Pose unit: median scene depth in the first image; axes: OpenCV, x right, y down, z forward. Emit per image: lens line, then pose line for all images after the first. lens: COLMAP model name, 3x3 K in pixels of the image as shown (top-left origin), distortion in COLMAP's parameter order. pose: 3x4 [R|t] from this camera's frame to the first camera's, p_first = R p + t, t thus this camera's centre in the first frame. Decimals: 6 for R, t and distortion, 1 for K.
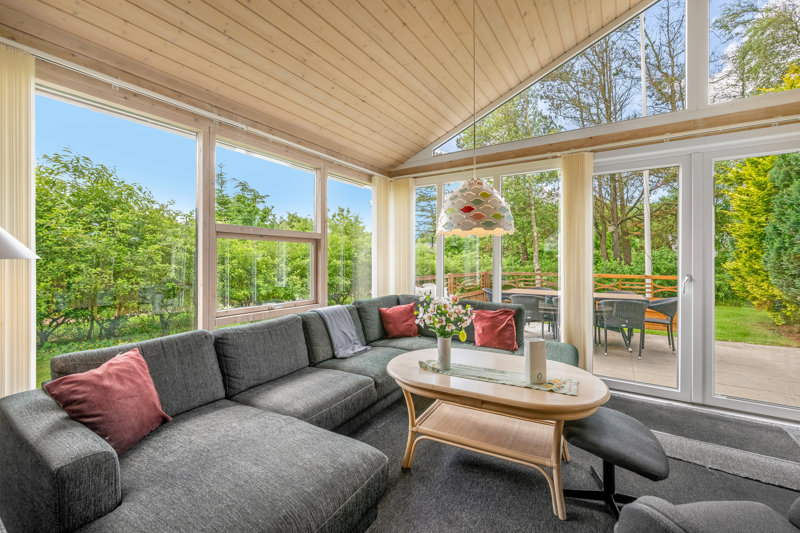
lens RADIAL K [[331.9, 0, 403.5], [0, 331.9, 259.8], [0, 0, 1]] dist [-0.001563, -0.000294]
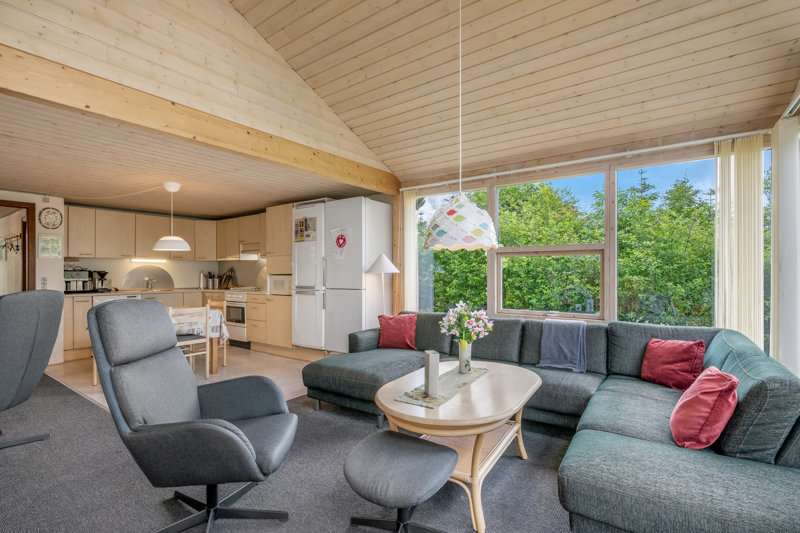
lens RADIAL K [[374.3, 0, 402.5], [0, 374.3, 274.7], [0, 0, 1]] dist [-0.000267, 0.000023]
pose [[-0.060181, 0.002532, -0.998184, 0.894979], [-0.001448, 0.999996, 0.002624, 0.003921], [0.998186, 0.001603, -0.060177, 0.572972]]
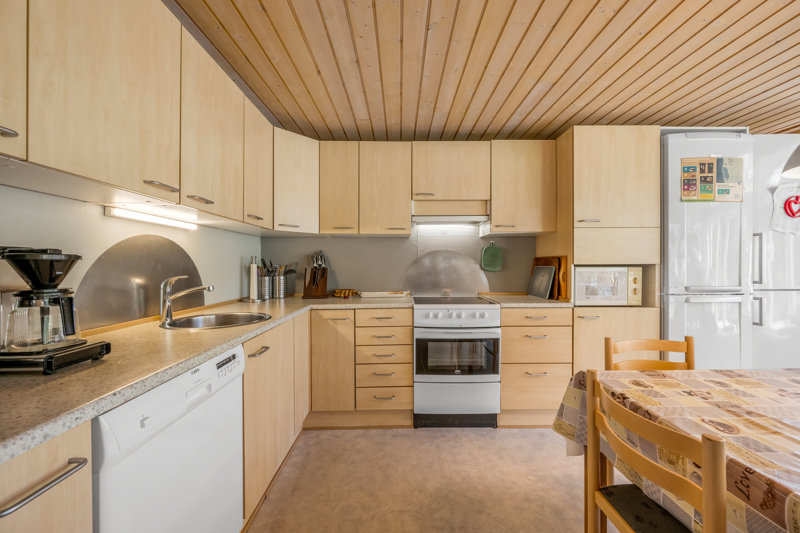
lens RADIAL K [[313.3, 0, 403.1], [0, 313.3, 267.3], [0, 0, 1]] dist [-0.000997, -0.000306]
pose [[0.542906, 0.007855, -0.839757, -0.509098], [0.000627, 0.999952, 0.009758, 0.005947], [0.839793, -0.005824, 0.542875, -0.955414]]
